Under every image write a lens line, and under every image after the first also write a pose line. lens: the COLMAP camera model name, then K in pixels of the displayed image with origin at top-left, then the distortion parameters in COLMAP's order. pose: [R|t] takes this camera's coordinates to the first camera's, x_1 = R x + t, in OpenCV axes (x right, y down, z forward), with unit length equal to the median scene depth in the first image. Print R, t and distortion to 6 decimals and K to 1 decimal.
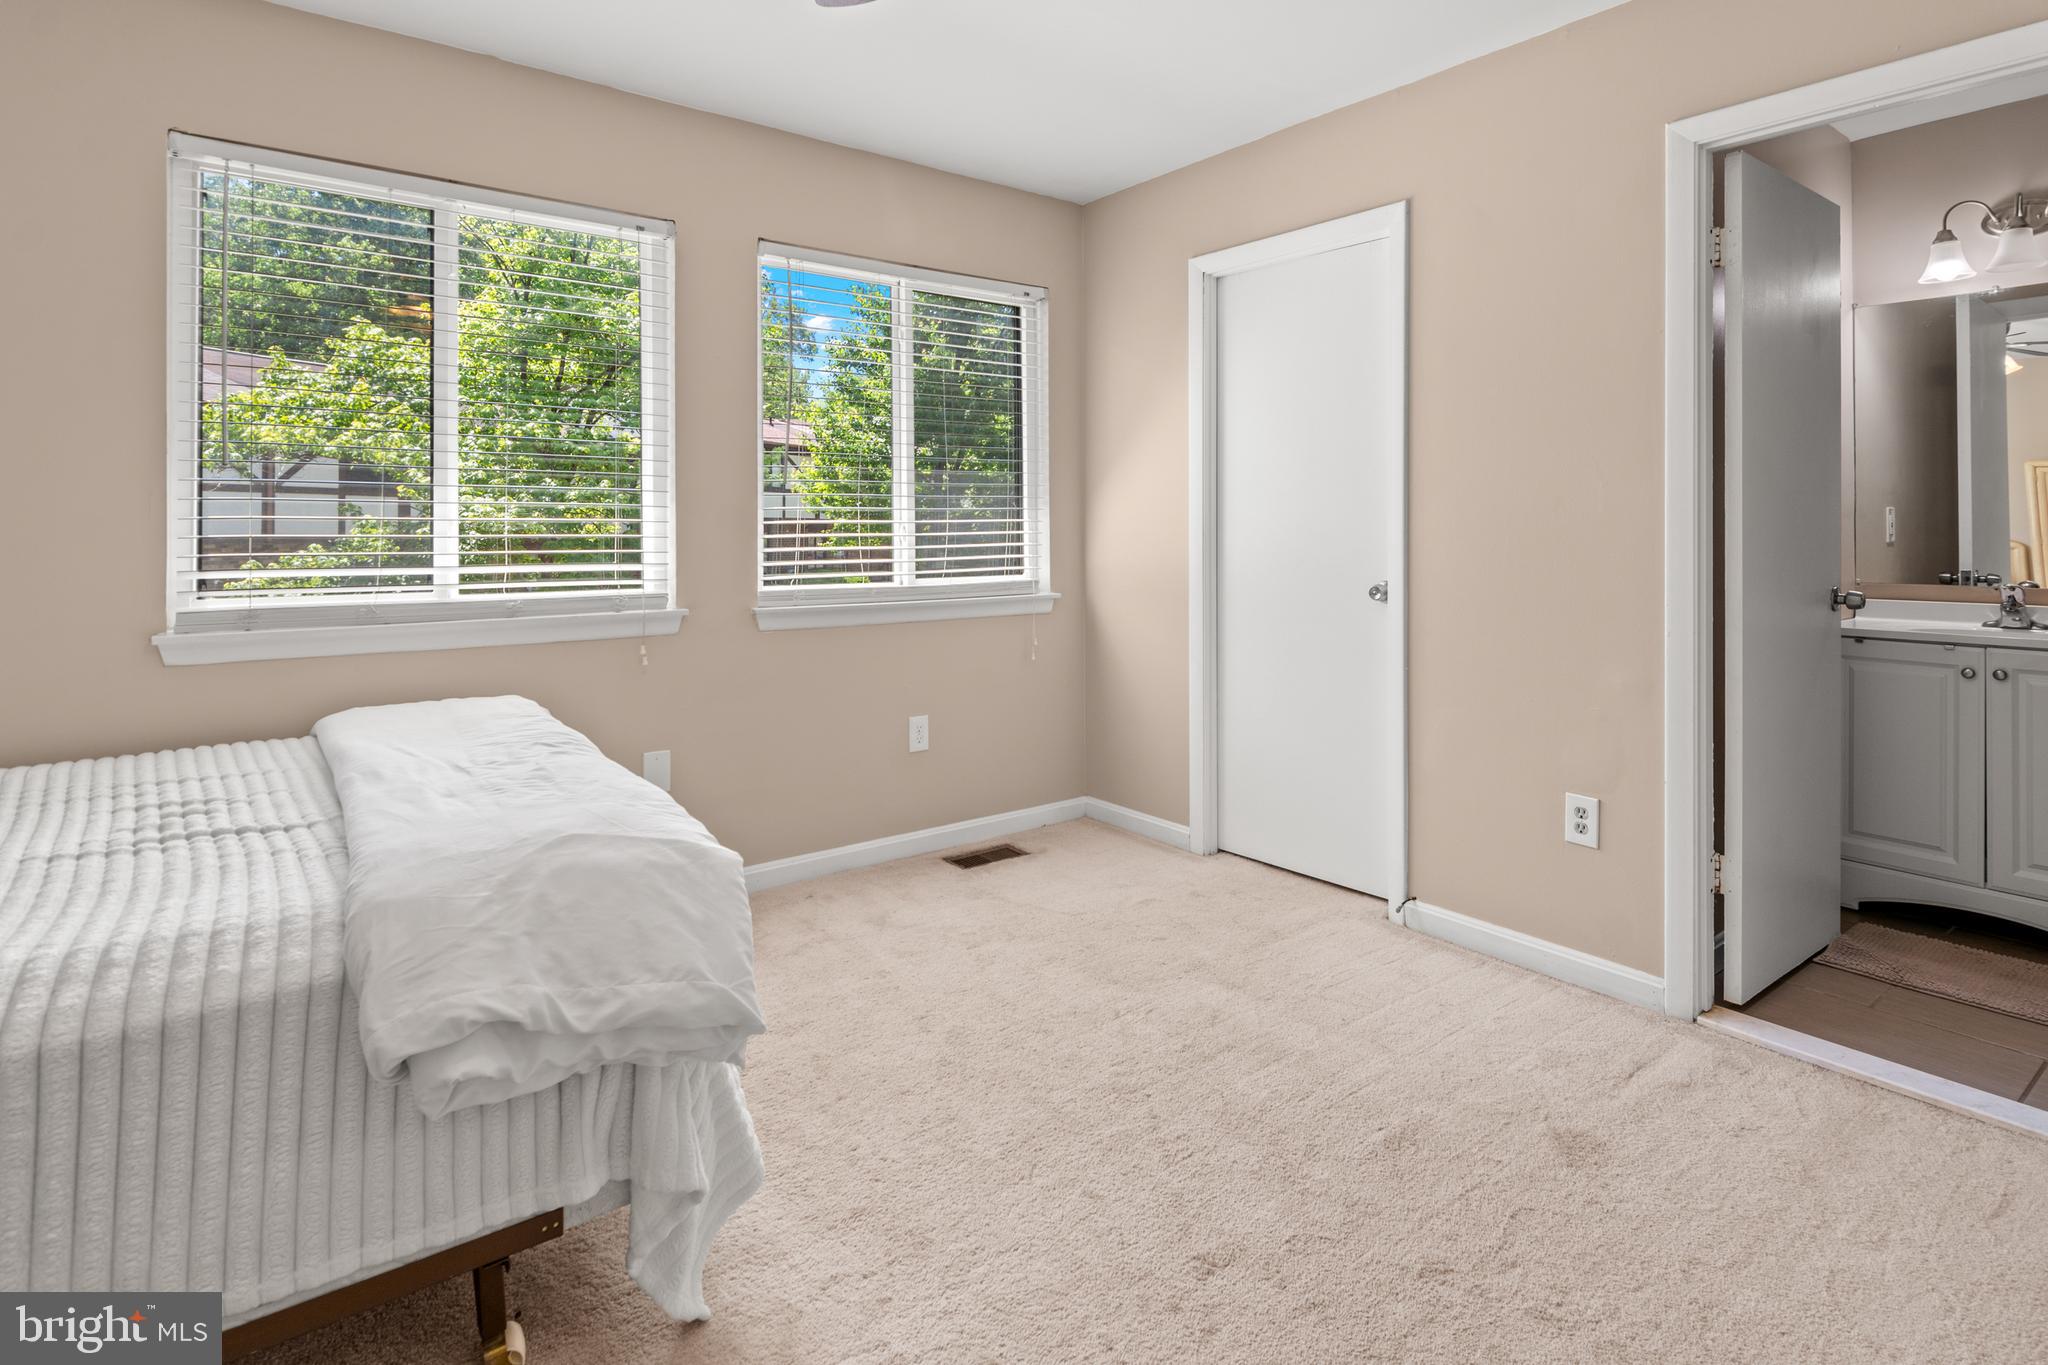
lens RADIAL K [[1052.3, 0, 1025.2], [0, 1052.3, 527.2], [0, 0, 1]] dist [0.002661, -0.002753]
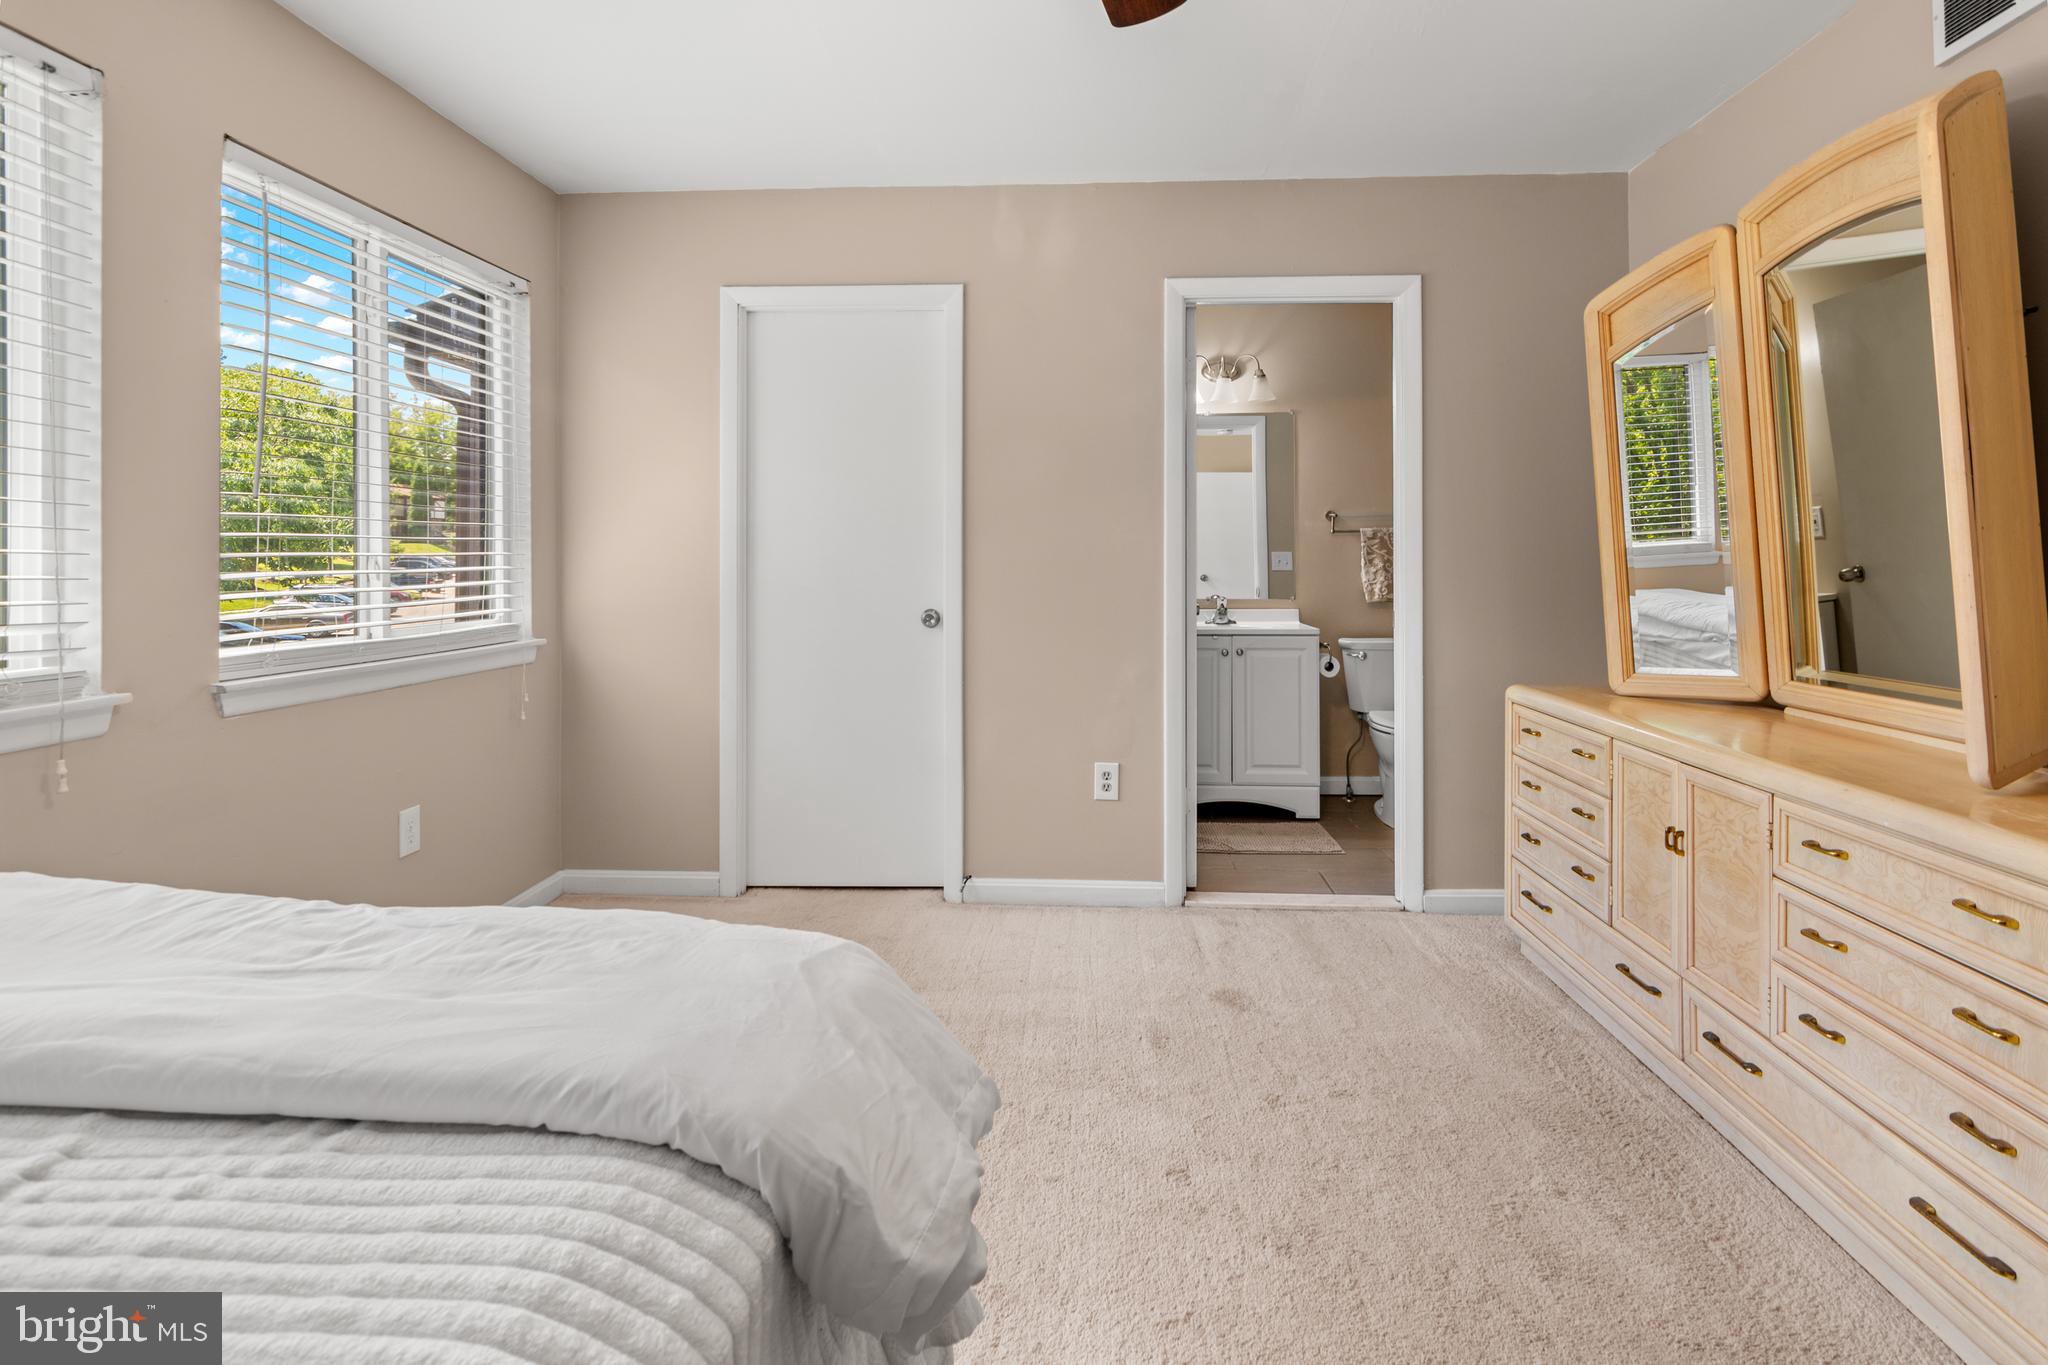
lens RADIAL K [[1012.2, 0, 1063.5], [0, 1012.2, 552.4], [0, 0, 1]] dist [0.001126, -0.000581]
pose [[0.644026, 0.006966, 0.764972, -0.459471], [-0.000069, 0.999959, -0.009048, -0.000570], [-0.765004, 0.005774, 0.644000, 0.199779]]
